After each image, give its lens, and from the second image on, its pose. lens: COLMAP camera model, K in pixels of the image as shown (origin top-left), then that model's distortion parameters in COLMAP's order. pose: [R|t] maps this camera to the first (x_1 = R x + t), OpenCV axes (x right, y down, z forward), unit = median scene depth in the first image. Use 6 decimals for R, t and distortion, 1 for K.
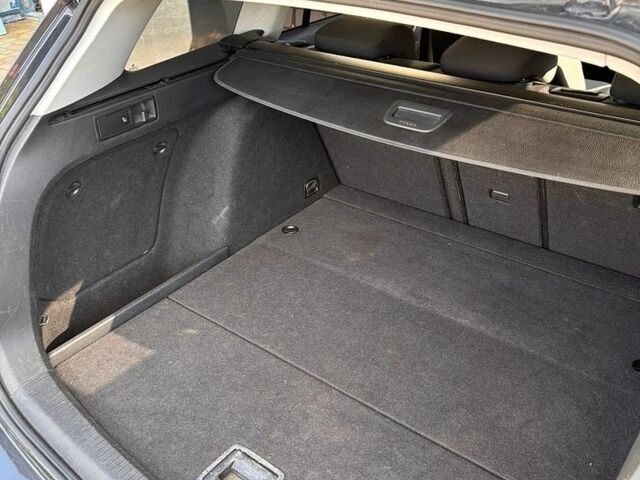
lens RADIAL K [[651.1, 0, 311.1], [0, 651.1, 239.8], [0, 0, 1]] dist [0.107428, -0.307614]
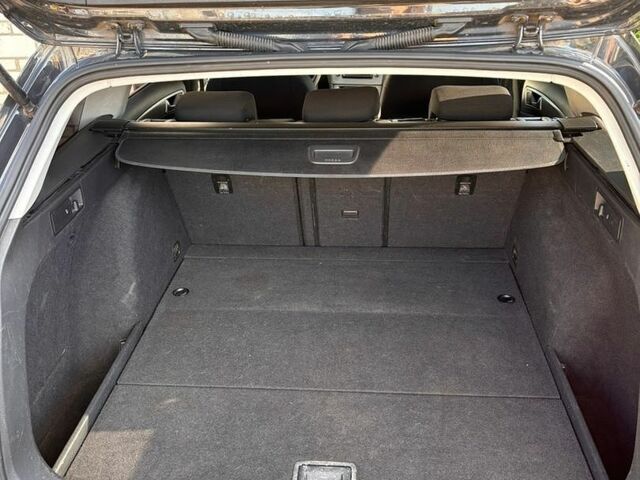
lens RADIAL K [[651.1, 0, 311.1], [0, 651.1, 239.8], [0, 0, 1]] dist [0.107428, -0.307614]
pose [[0.823504, -0.234115, 0.516752, -0.463423], [0.288933, 0.956971, -0.026892, -0.008346], [-0.488221, 0.171453, 0.855713, -0.018014]]
